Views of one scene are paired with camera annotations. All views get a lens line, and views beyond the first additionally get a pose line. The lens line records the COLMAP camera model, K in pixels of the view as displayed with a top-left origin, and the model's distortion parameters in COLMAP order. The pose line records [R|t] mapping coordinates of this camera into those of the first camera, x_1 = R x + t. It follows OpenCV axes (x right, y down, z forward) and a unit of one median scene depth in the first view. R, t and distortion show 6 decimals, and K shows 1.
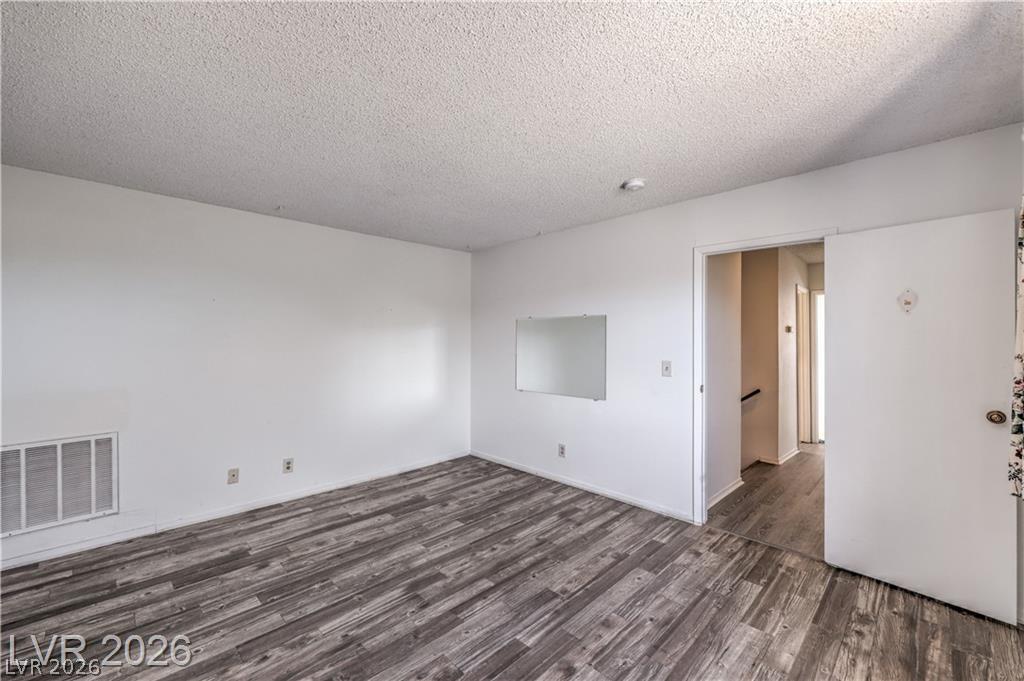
lens RADIAL K [[418.4, 0, 508.8], [0, 418.4, 338.8], [0, 0, 1]] dist [-0.001698, -0.000308]
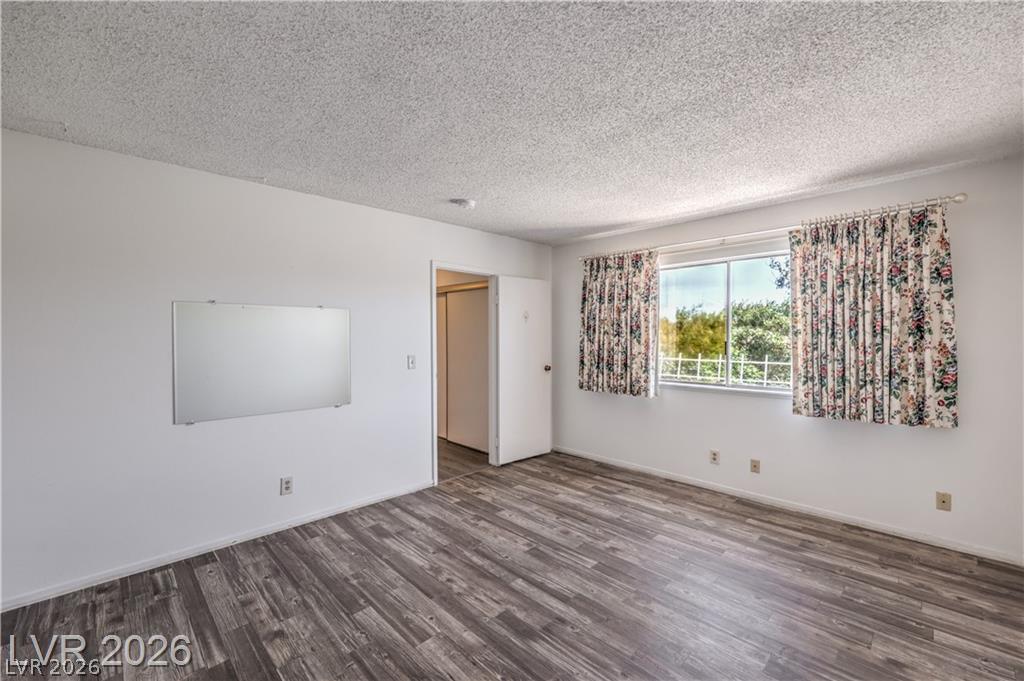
lens RADIAL K [[418.4, 0, 508.7], [0, 418.4, 338.2], [0, 0, 1]] dist [-0.001698, -0.000308]
pose [[0.014943, -0.009212, 0.999846, -0.911183], [0.002883, 0.999954, 0.009170, -0.003707], [-0.999884, 0.002746, 0.014969, 0.883150]]
